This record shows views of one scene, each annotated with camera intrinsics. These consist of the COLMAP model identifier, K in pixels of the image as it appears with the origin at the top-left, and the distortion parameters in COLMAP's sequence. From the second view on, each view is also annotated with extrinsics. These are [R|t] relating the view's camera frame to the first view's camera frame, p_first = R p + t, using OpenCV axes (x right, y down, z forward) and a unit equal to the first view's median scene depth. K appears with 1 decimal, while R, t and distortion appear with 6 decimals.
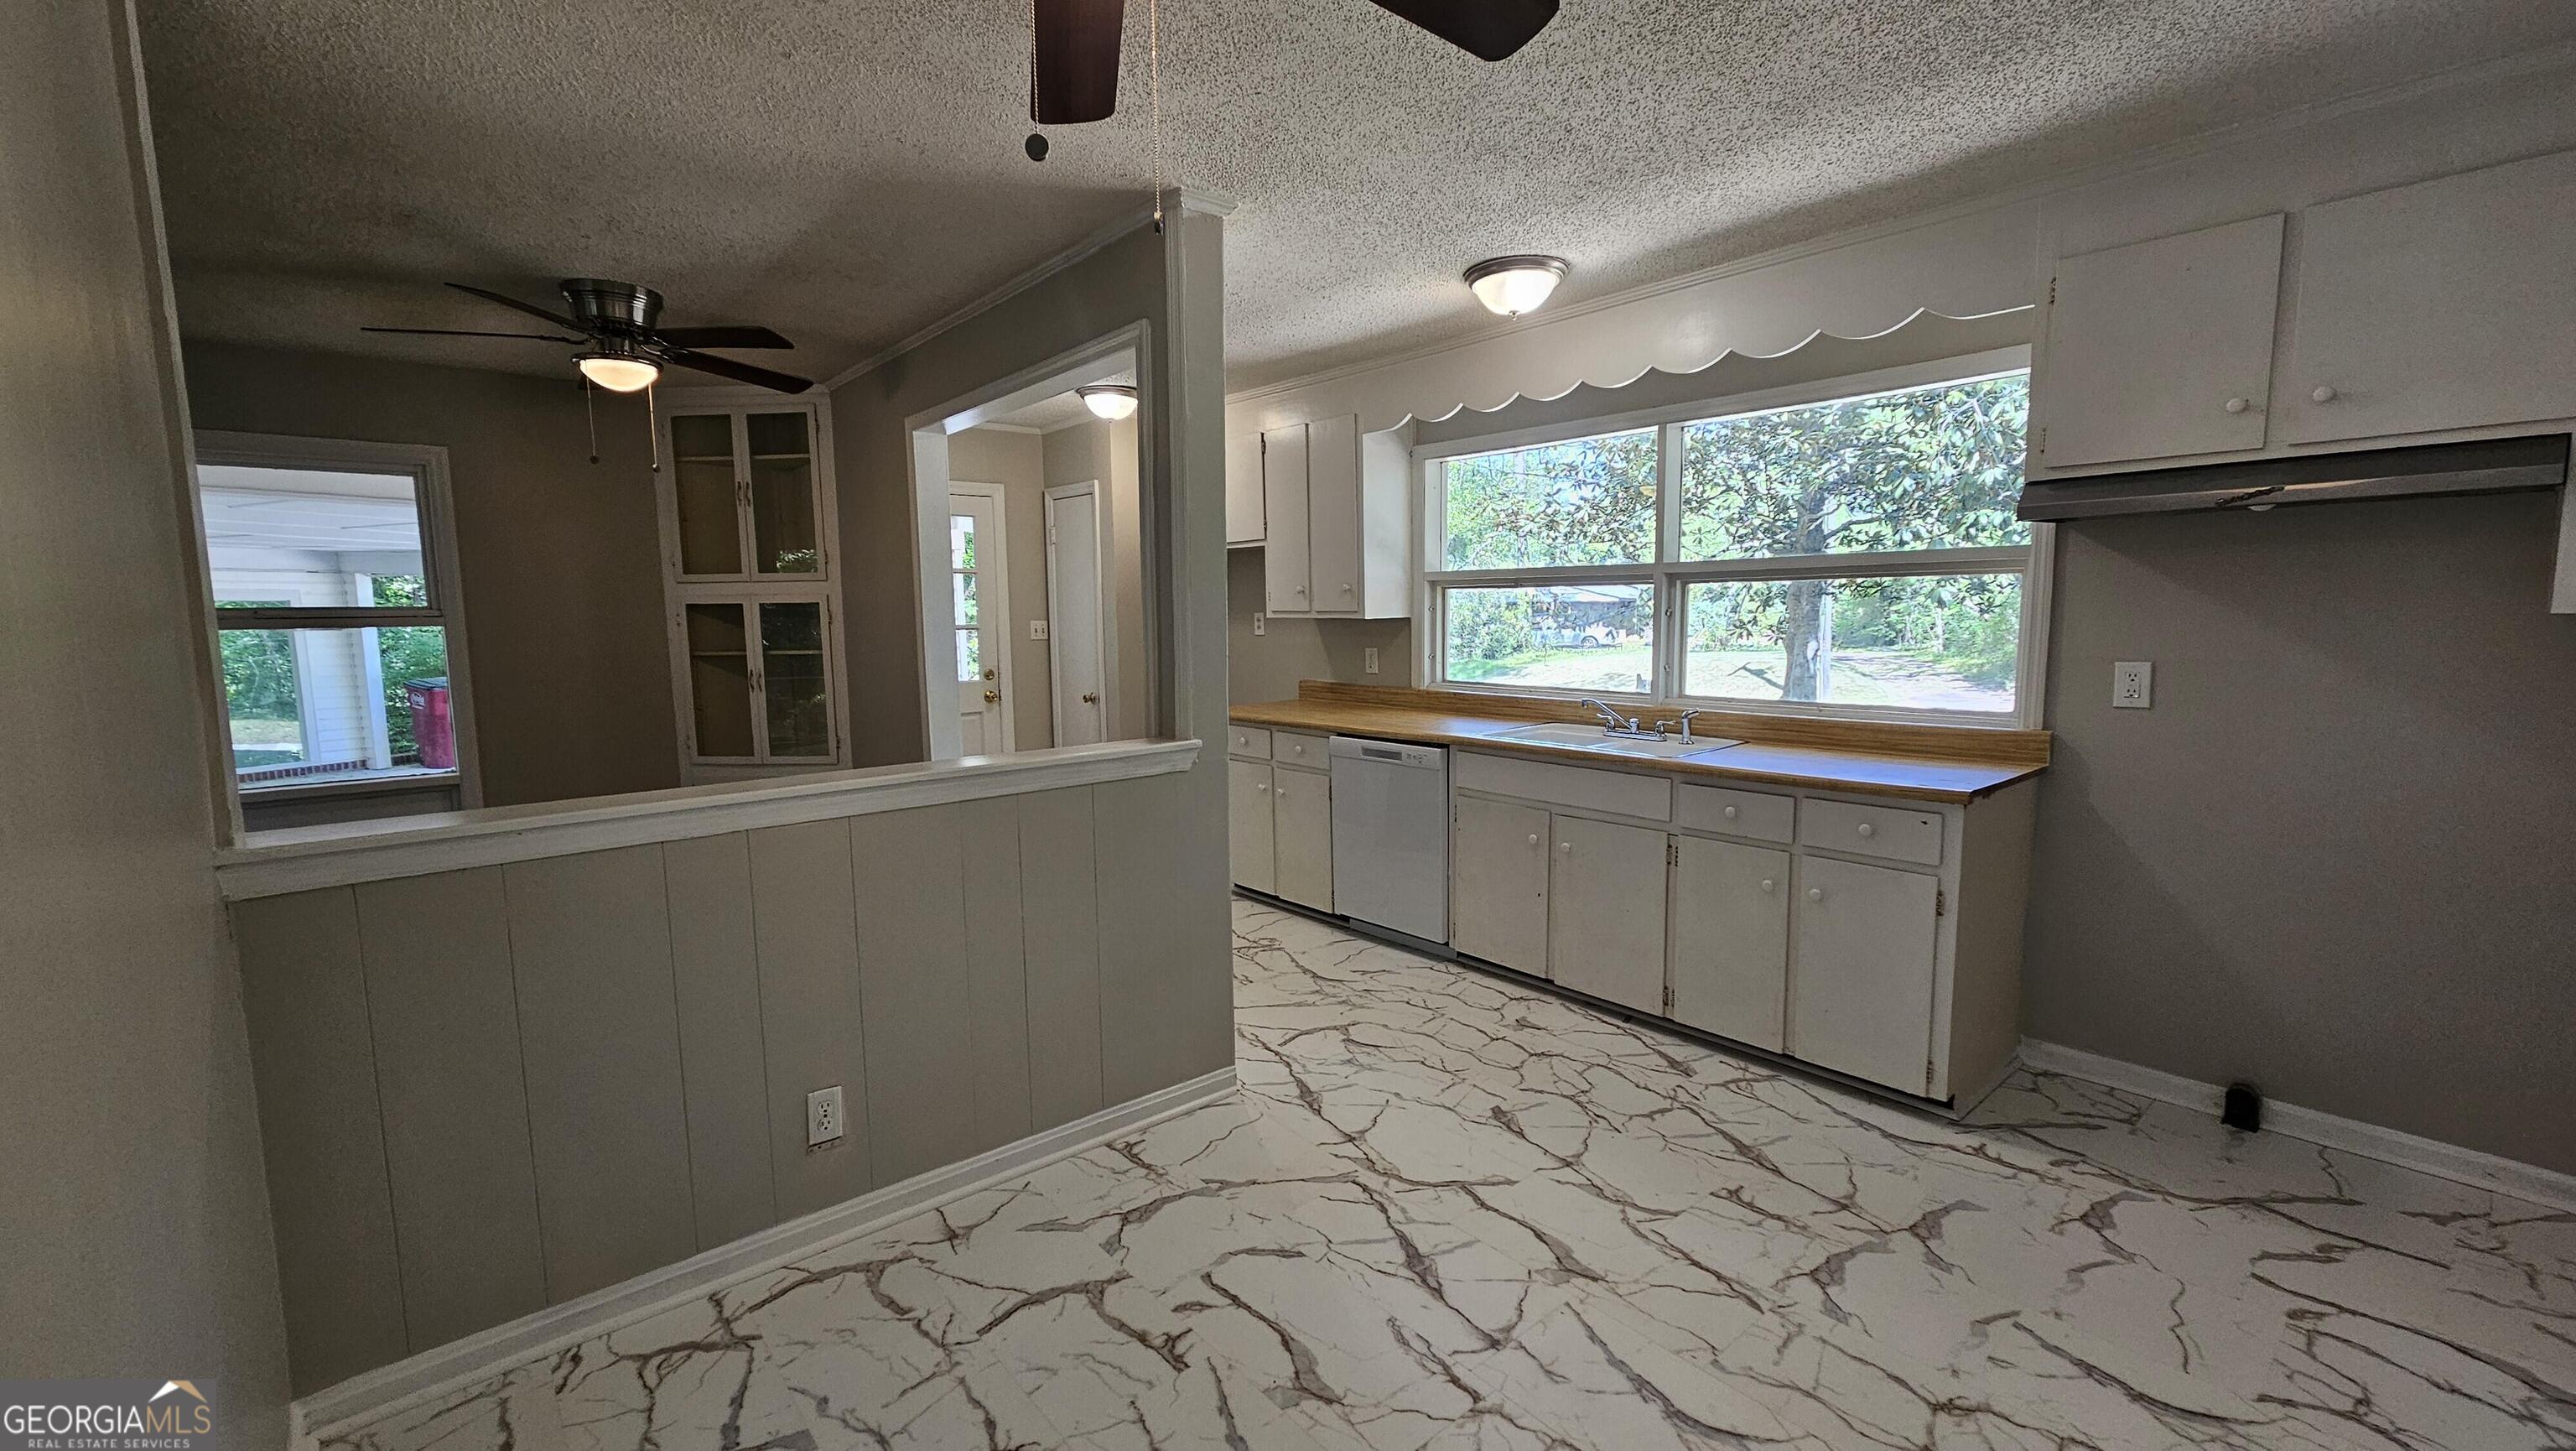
lens RADIAL K [[1059.8, 0, 1281.7], [0, 1059.8, 727.7], [0, 0, 1]] dist [-0.000527, 0.000228]
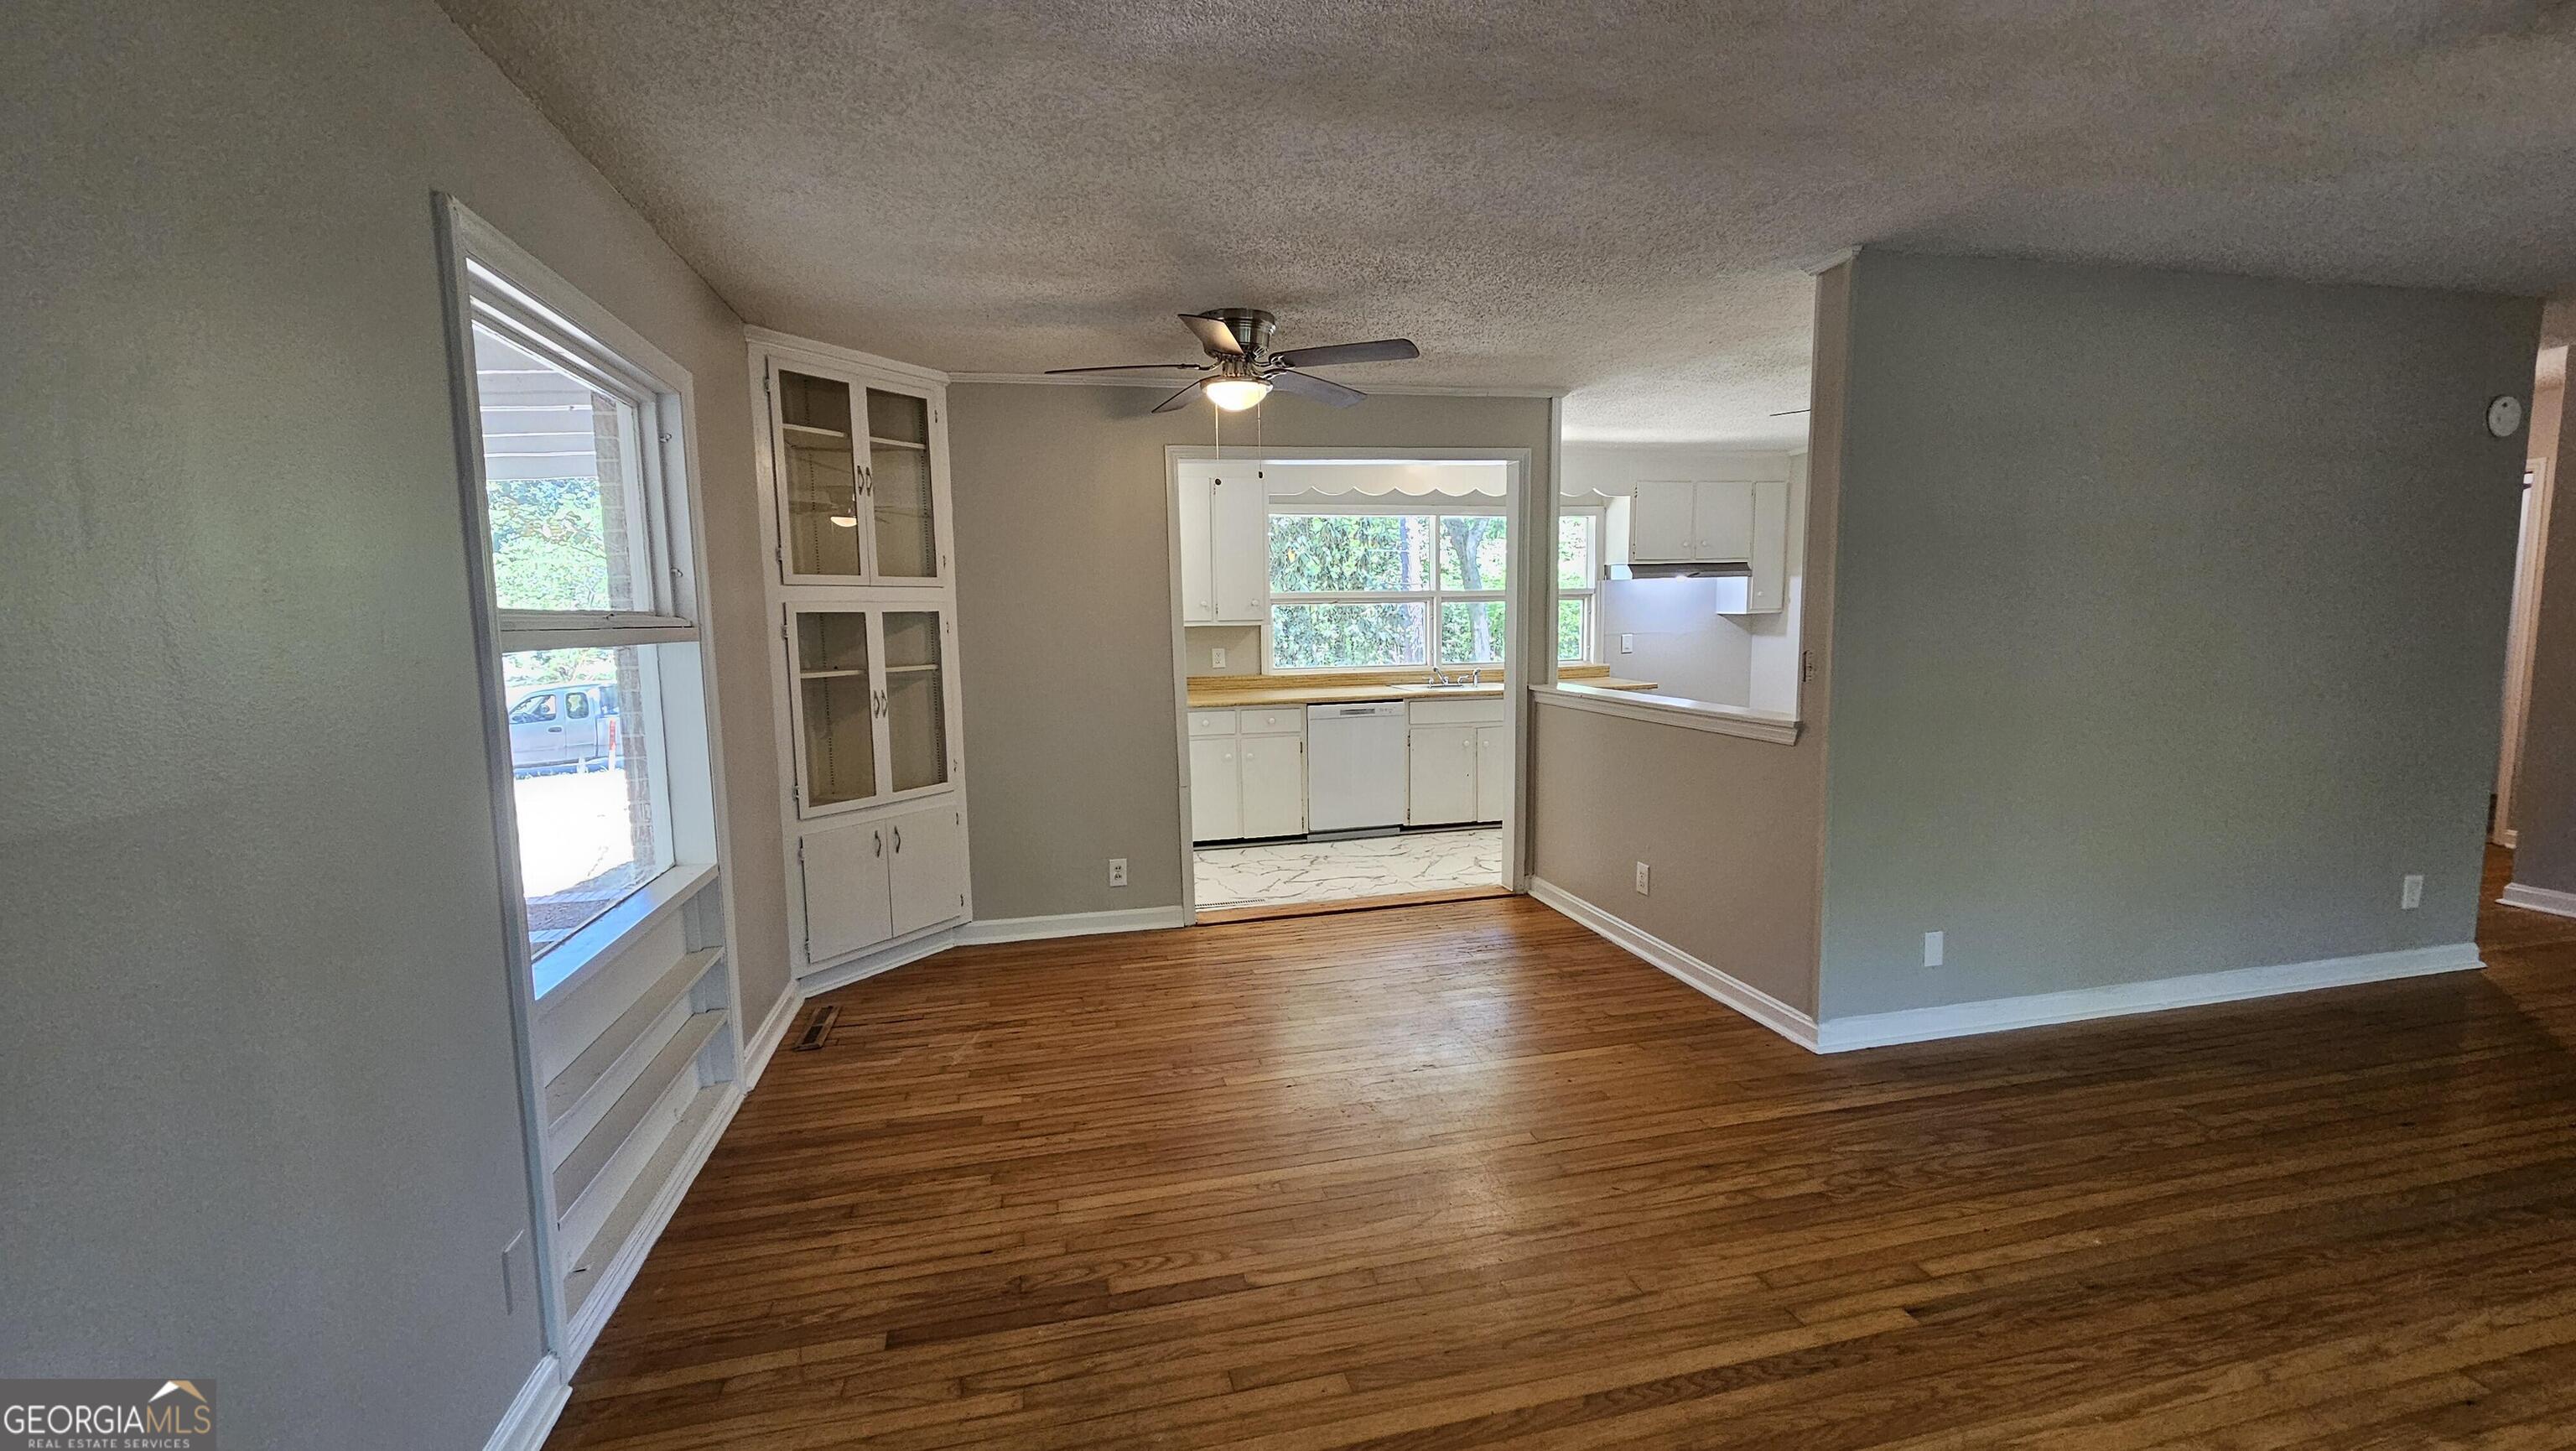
lens RADIAL K [[1061.2, 0, 1276.8], [0, 1061.2, 728.2], [0, 0, 1]] dist [-0.001147, -0.000233]
pose [[0.453179, -0.090563, 0.886807, -1.992936], [0.113288, 0.992611, 0.043475, -0.047570], [-0.884192, 0.080762, 0.460090, 0.612956]]
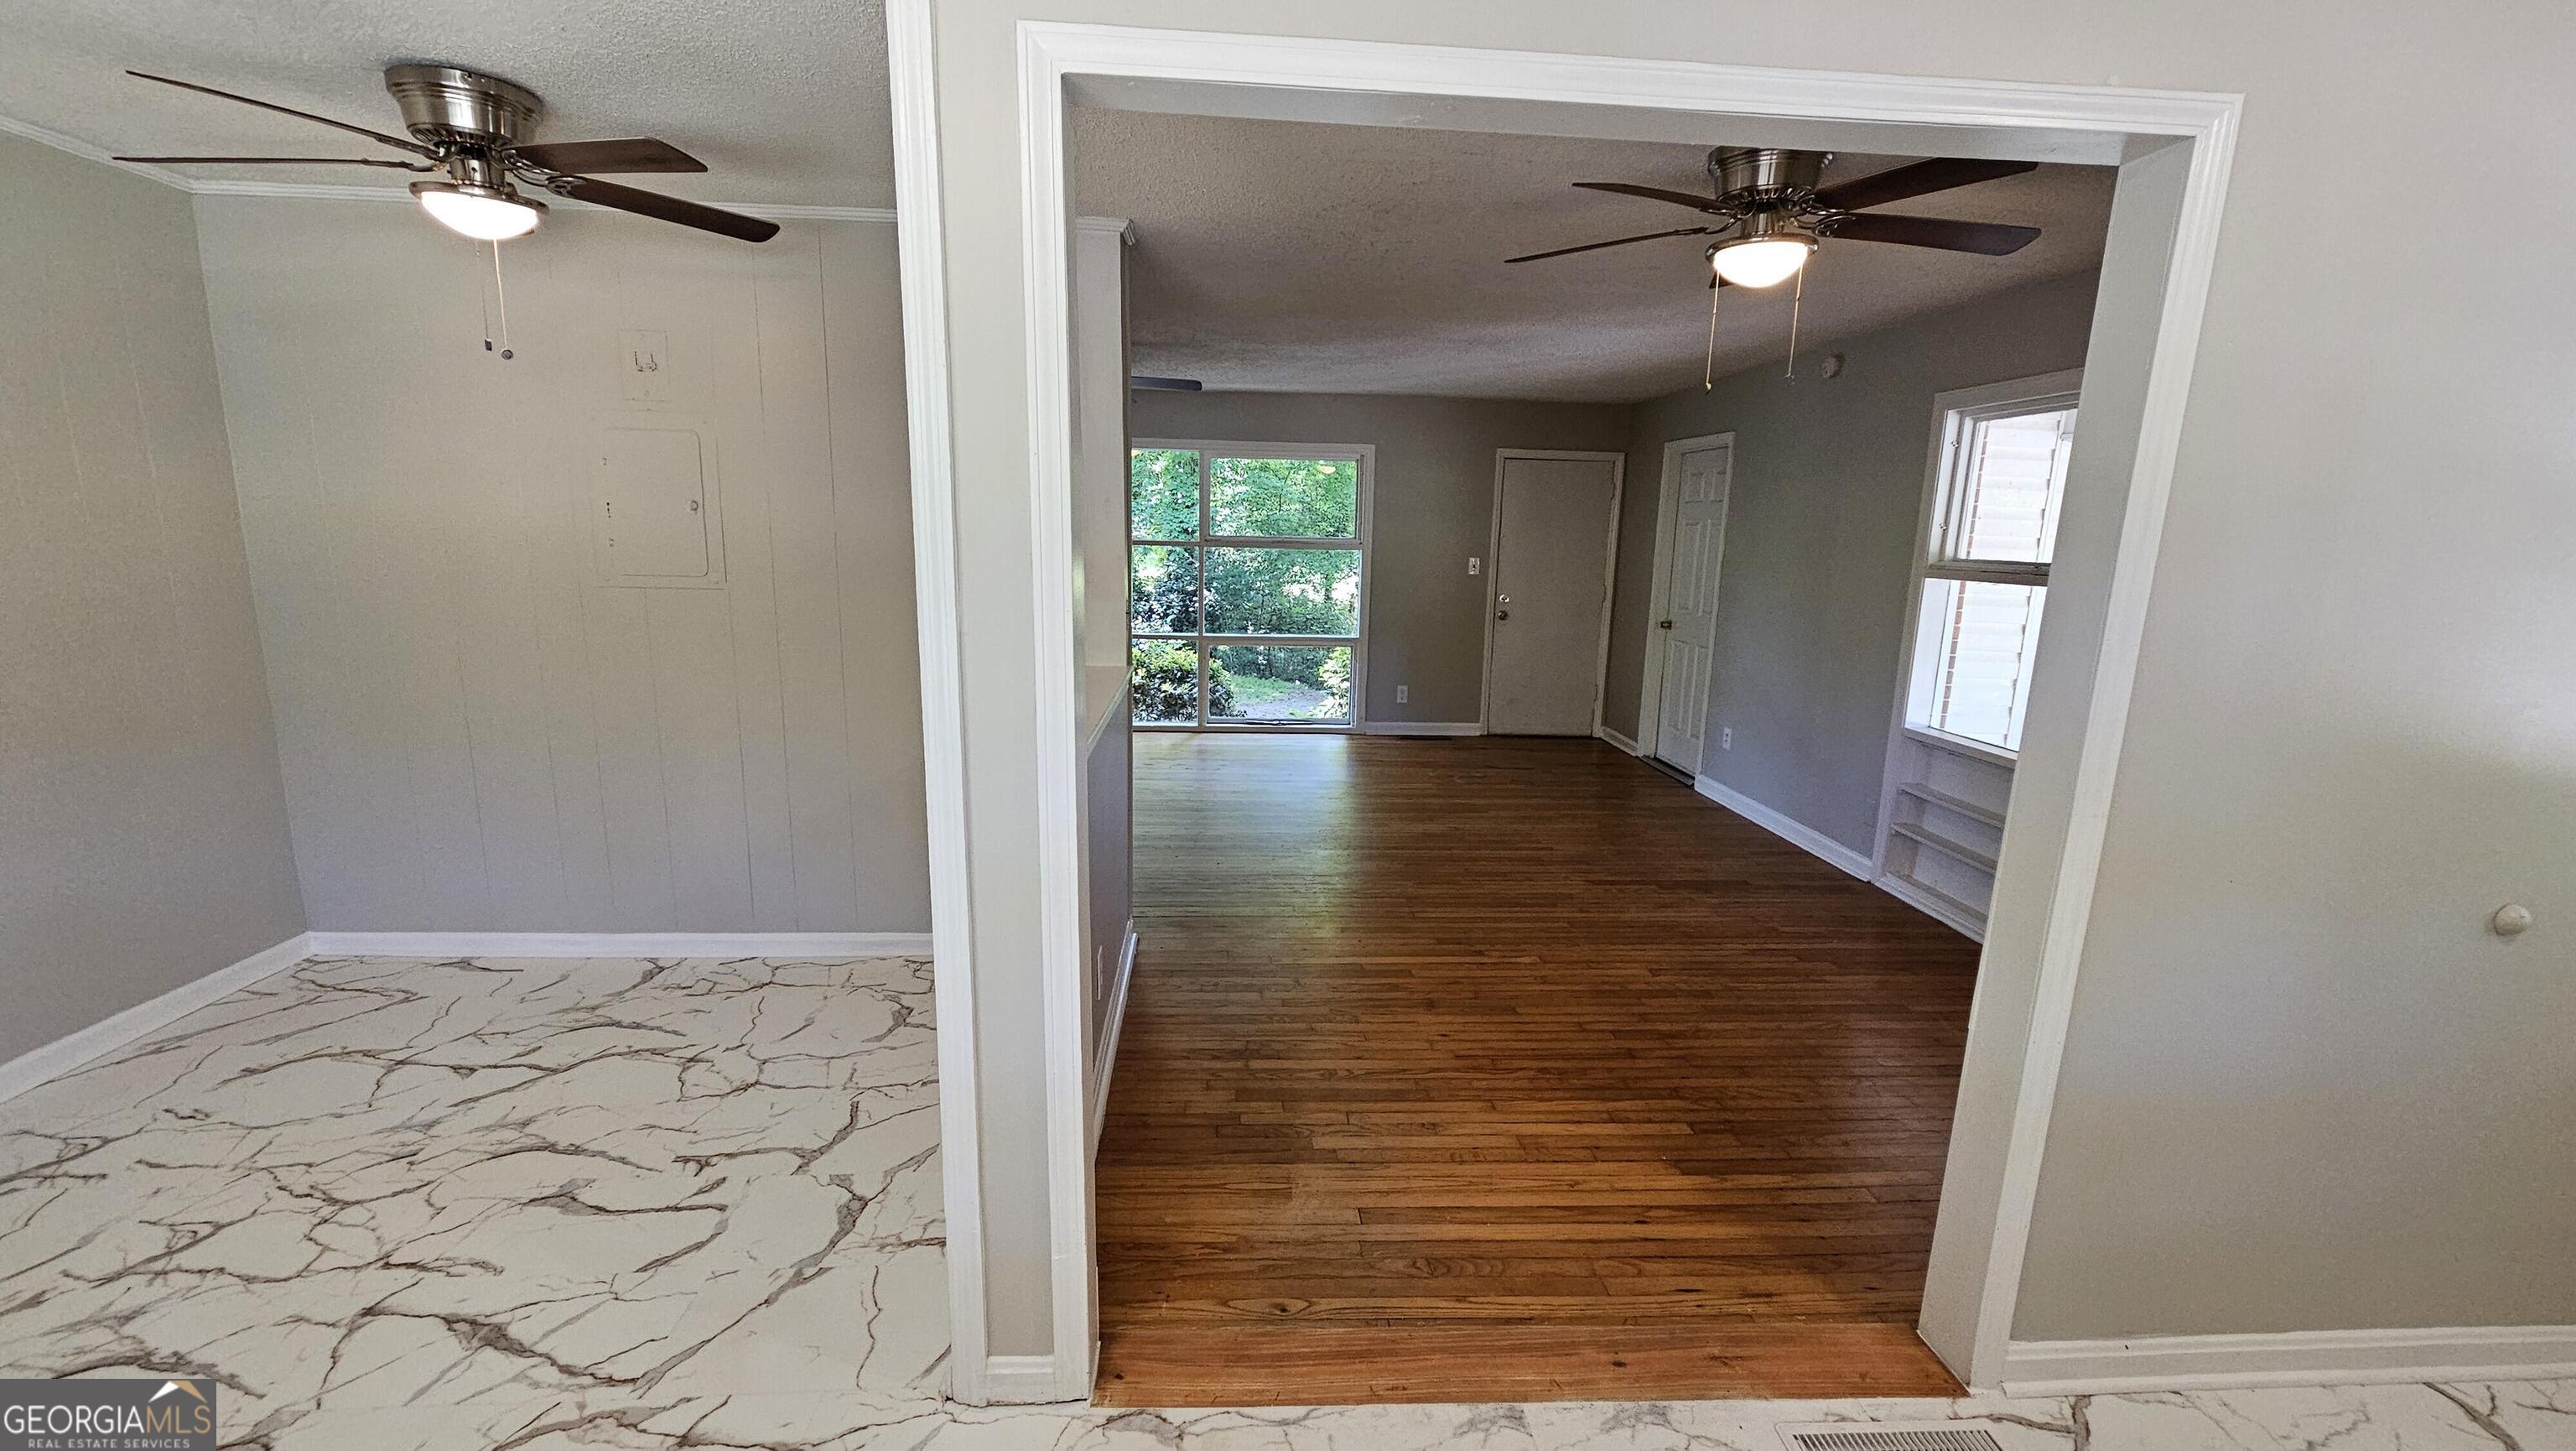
lens RADIAL K [[1059.5, 0, 1281.5], [0, 1059.5, 732.6], [0, 0, 1]] dist [0.001751, 0.000739]
pose [[-0.592977, 0.153122, -0.790526, 0.289263], [-0.105961, 0.958377, 0.265116, -0.220244], [0.798217, 0.240972, -0.552070, 1.530480]]
